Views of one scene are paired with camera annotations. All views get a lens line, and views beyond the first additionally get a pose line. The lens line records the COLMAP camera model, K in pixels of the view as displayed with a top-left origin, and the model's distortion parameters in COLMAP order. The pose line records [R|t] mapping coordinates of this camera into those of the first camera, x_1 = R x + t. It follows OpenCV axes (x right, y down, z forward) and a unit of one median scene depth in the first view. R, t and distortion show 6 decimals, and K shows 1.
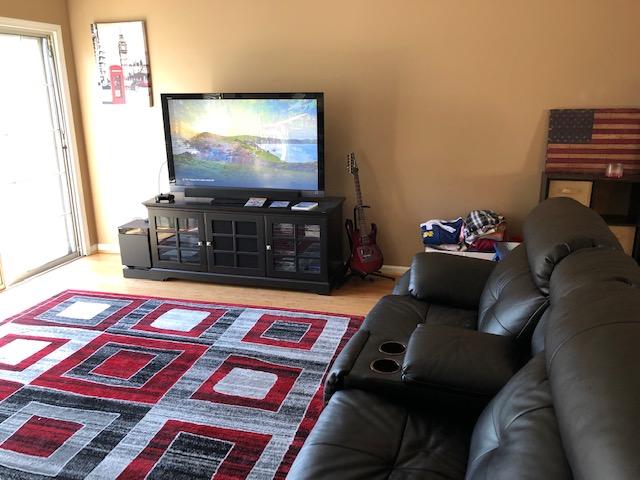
lens RADIAL K [[527.3, 0, 319.7], [0, 527.3, 239.8], [0, 0, 1]] dist [0.012999, 0.012434]
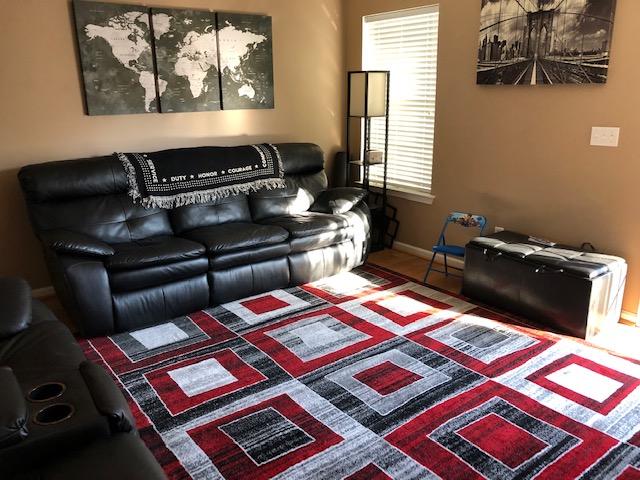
lens RADIAL K [[527.3, 0, 320.1], [0, 527.3, 238.8], [0, 0, 1]] dist [0.012999, 0.012434]
pose [[-0.598777, 0.240266, -0.764028, 0.317912], [-0.203463, 0.877016, 0.435254, -0.316547], [0.774641, 0.416071, -0.476251, 1.144649]]
